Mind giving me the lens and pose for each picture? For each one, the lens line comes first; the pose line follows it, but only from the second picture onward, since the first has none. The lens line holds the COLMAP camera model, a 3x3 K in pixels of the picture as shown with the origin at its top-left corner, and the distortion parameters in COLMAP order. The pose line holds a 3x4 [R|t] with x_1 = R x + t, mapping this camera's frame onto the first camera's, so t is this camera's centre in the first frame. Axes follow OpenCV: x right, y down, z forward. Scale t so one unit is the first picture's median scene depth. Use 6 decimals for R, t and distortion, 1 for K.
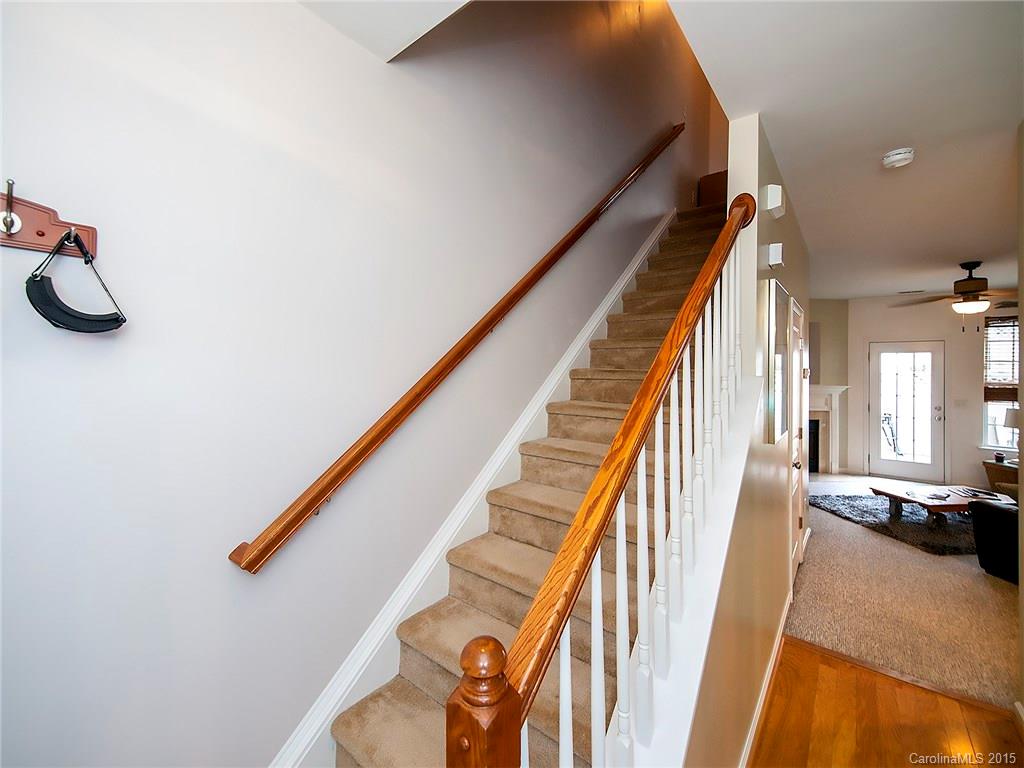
lens RADIAL K [[419.1, 0, 512.6], [0, 419.1, 362.6], [0, 0, 1]] dist [-0.000937, -0.000494]
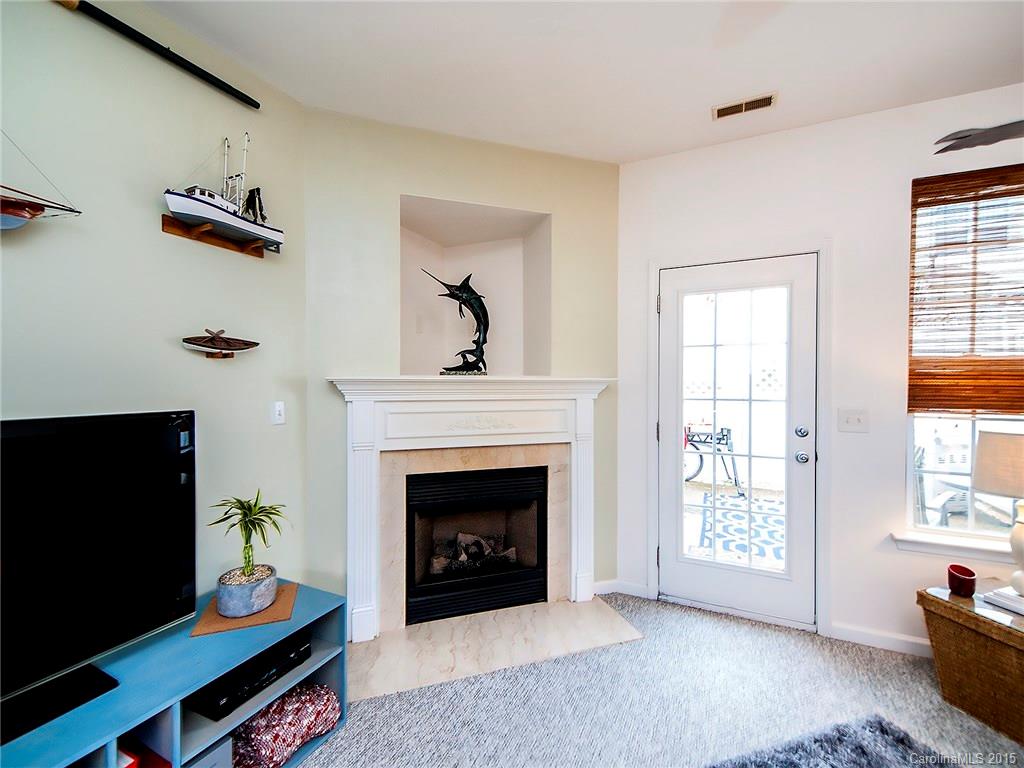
lens RADIAL K [[465.0, 0, 509.3], [0, 465.0, 385.1], [0, 0, 1]] dist [0.020185, 0.000452]
pose [[0.966214, -0.009844, 0.257552, 0.661053], [0.003832, 0.999709, 0.023834, 0.056756], [-0.257712, -0.022042, 0.965970, 0.667082]]
